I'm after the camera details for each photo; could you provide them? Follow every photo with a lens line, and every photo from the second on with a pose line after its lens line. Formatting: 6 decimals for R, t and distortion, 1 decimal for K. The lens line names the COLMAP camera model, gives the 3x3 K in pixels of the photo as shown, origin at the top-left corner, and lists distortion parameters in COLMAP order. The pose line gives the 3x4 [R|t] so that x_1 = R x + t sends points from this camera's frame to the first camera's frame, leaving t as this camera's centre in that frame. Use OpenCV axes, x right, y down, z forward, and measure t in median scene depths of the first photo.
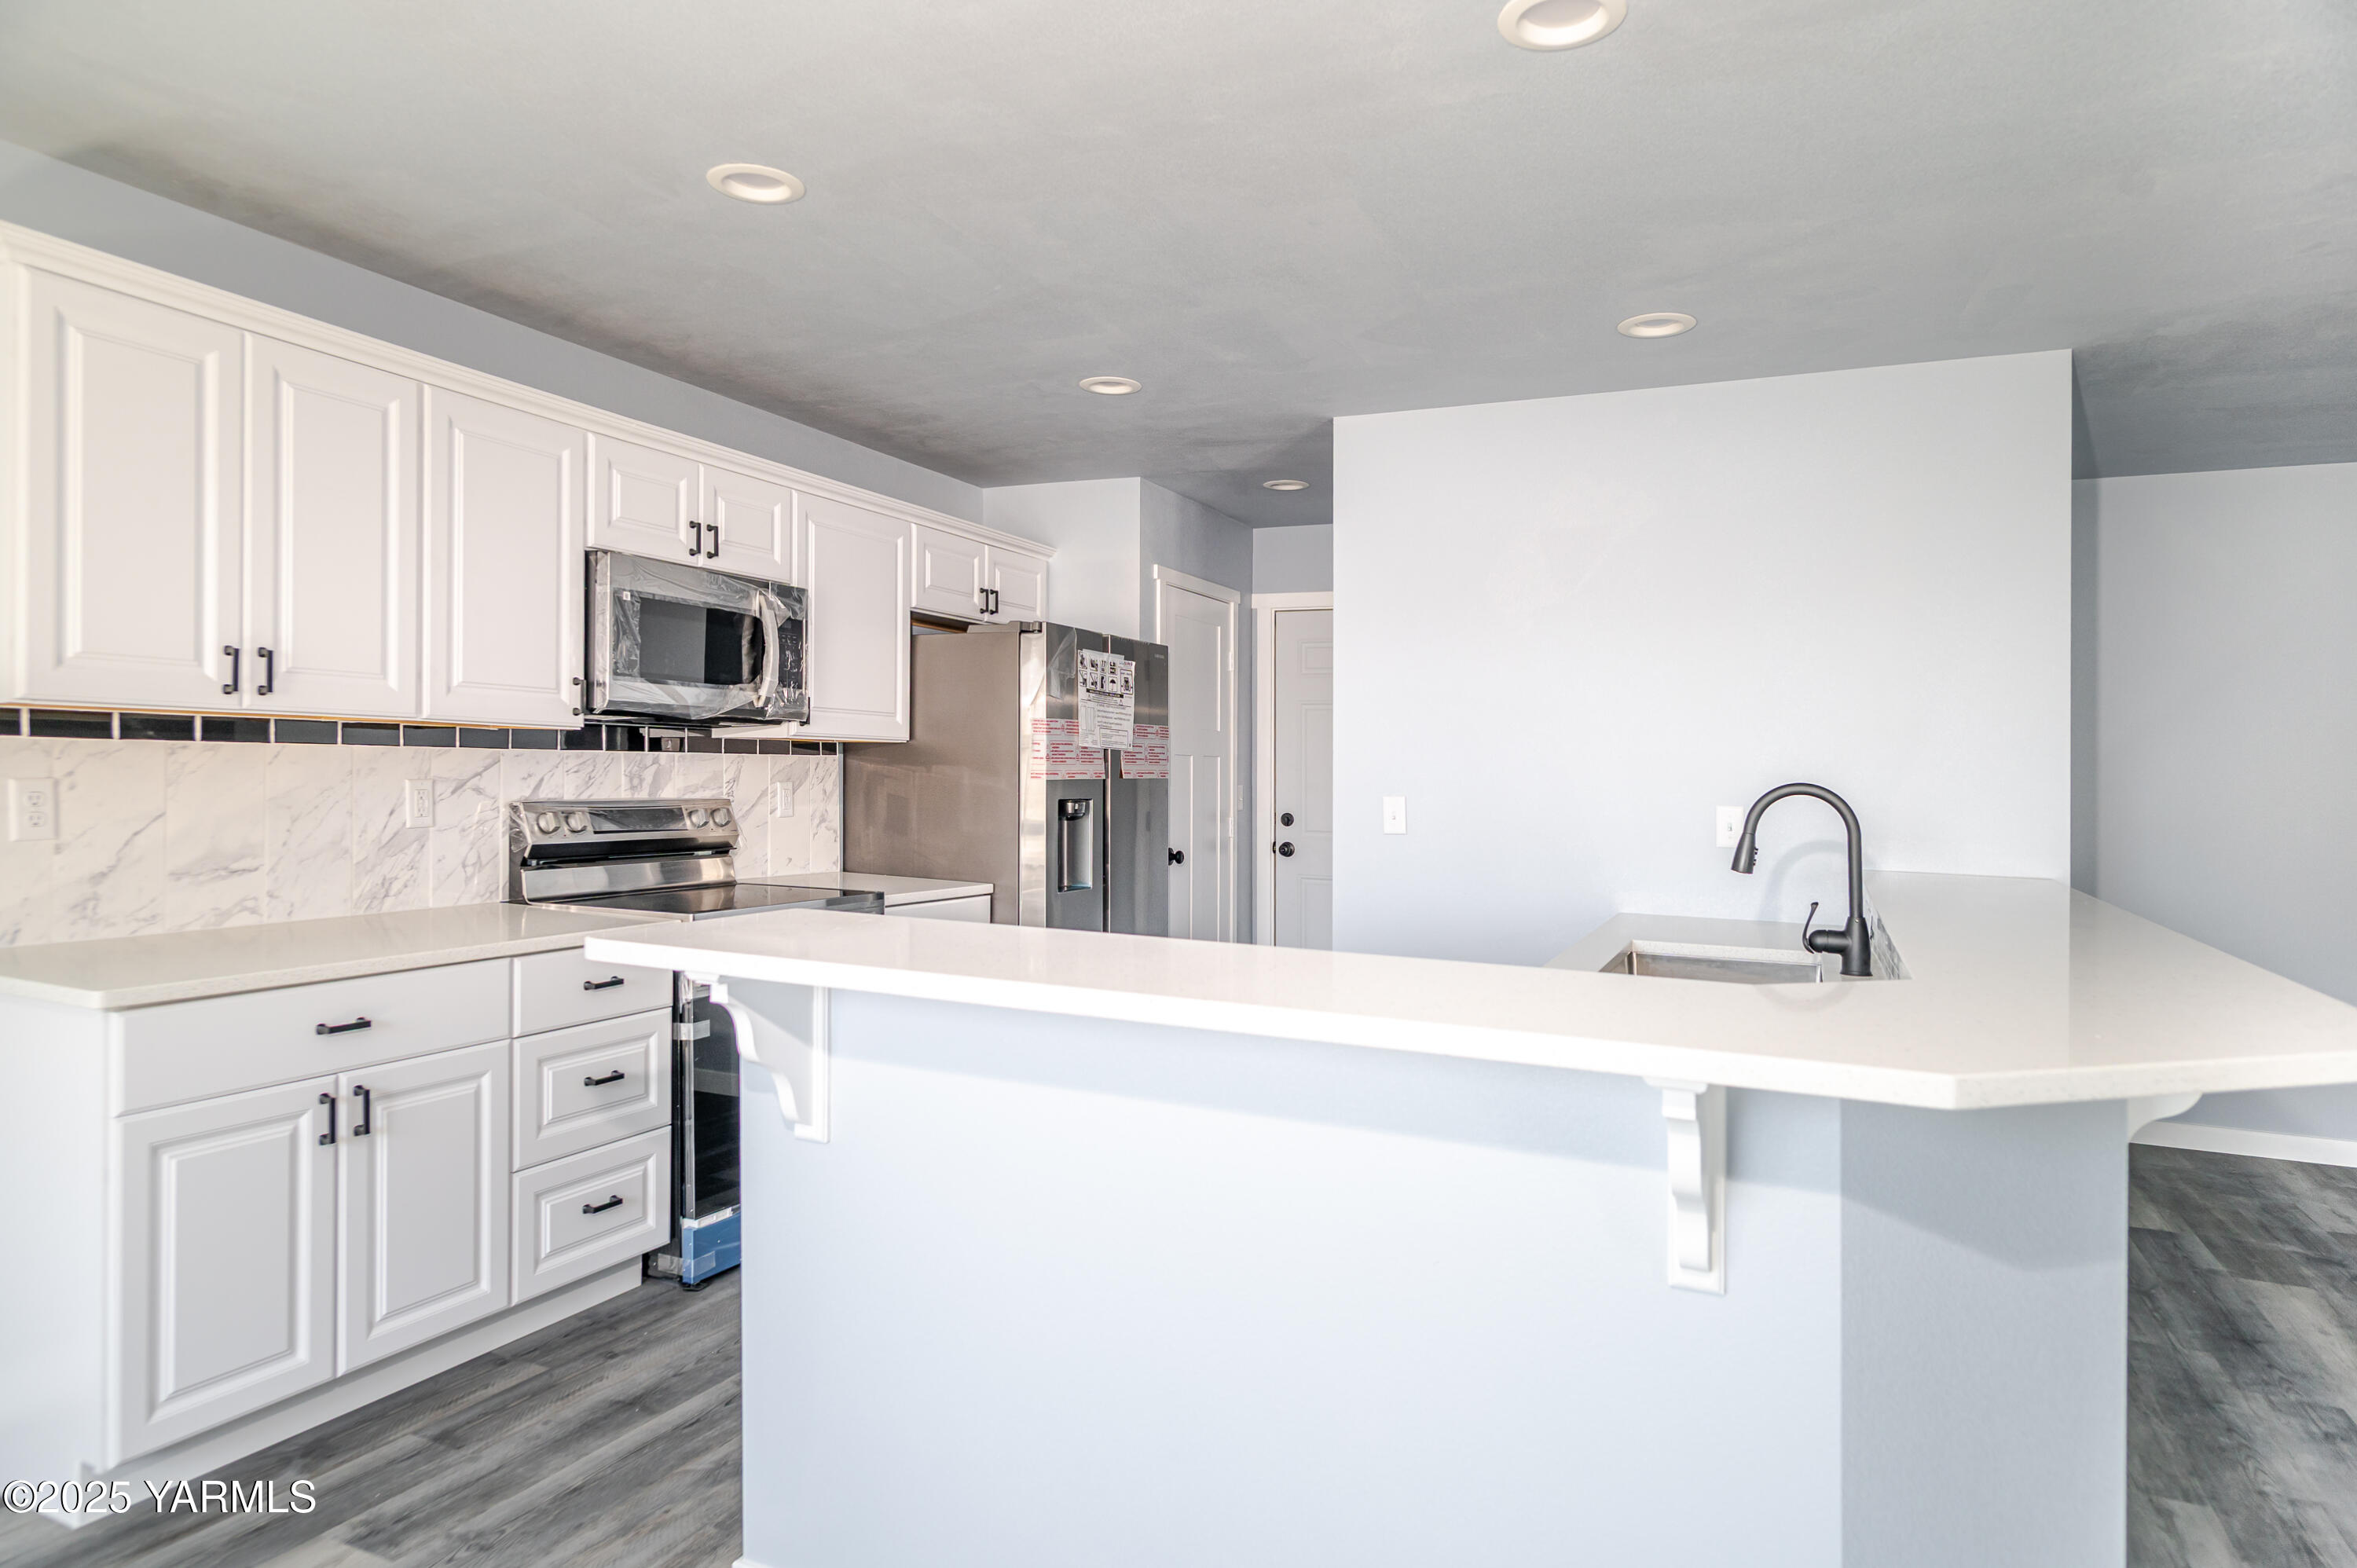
lens RADIAL K [[1349.3, 0, 1178.5], [0, 1349.3, 784.0], [0, 0, 1]] dist [-0.001004, -0.000090]
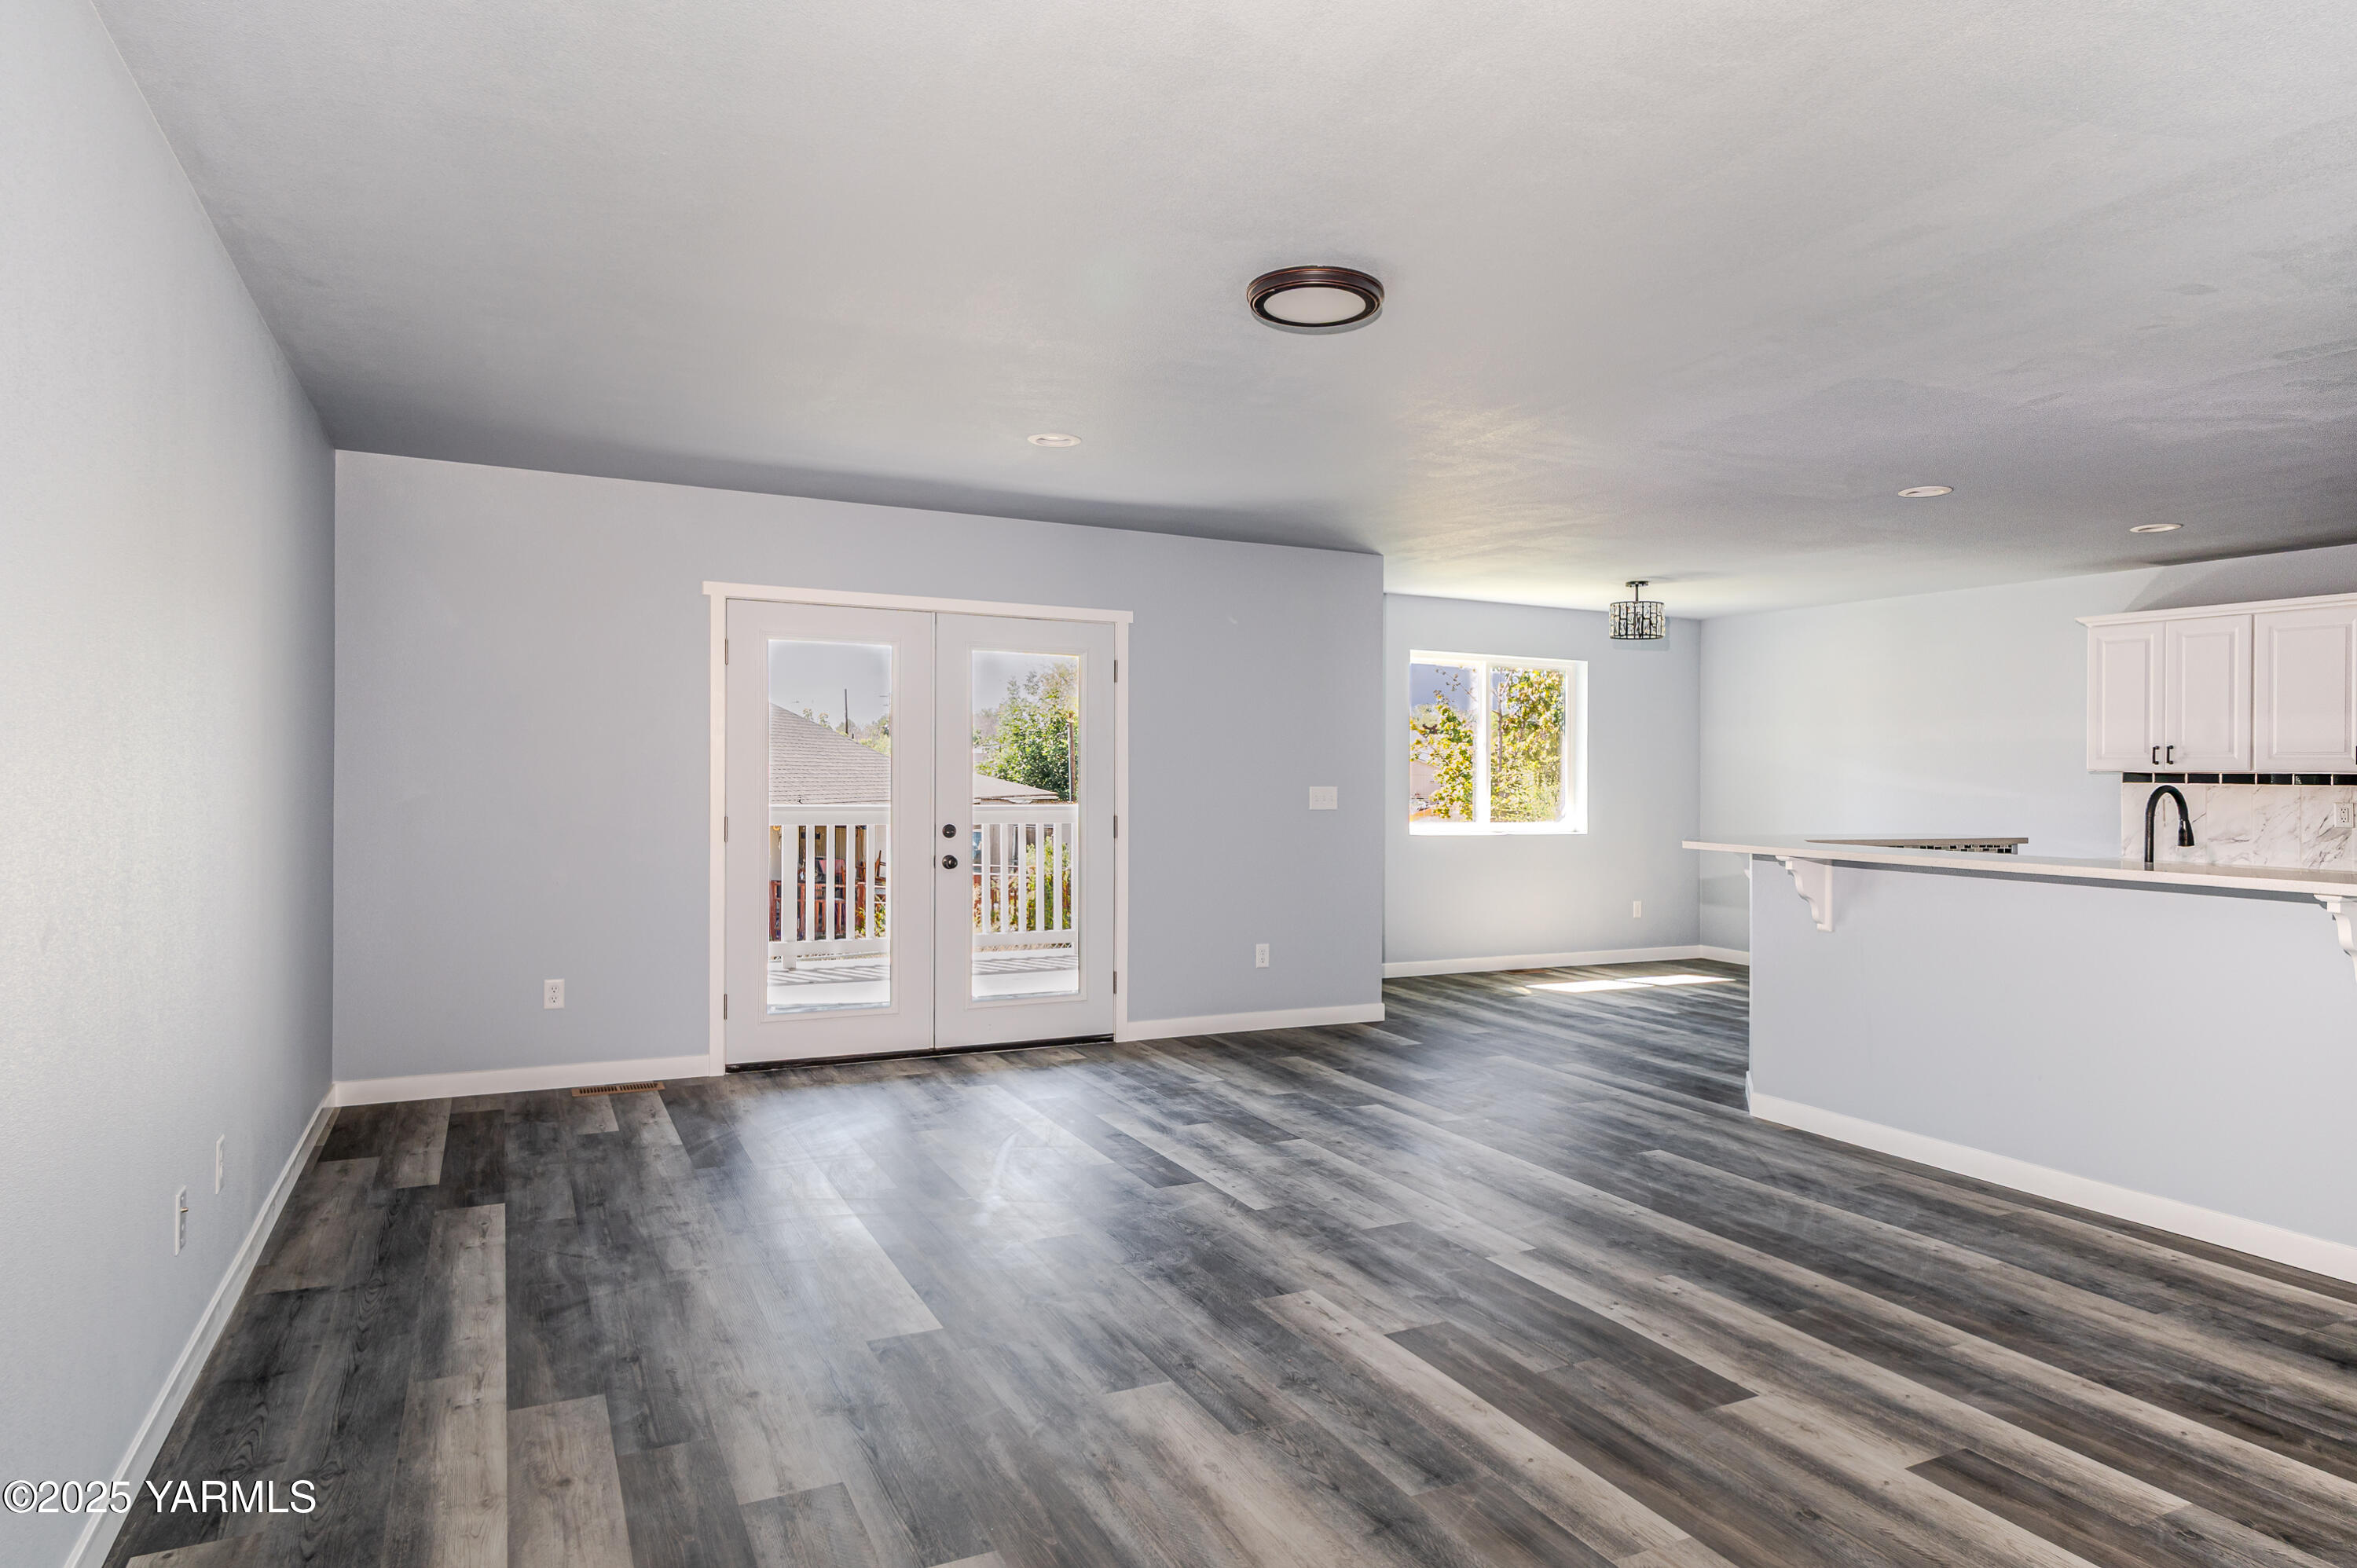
lens RADIAL K [[1349.3, 0, 1178.5], [0, 1349.3, 784.0], [0, 0, 1]] dist [-0.001004, -0.000090]
pose [[-0.619050, -0.030606, -0.784755, 2.099483], [-0.039754, 0.999181, -0.007608, 0.054635], [0.784345, 0.026487, -0.619759, 0.966184]]
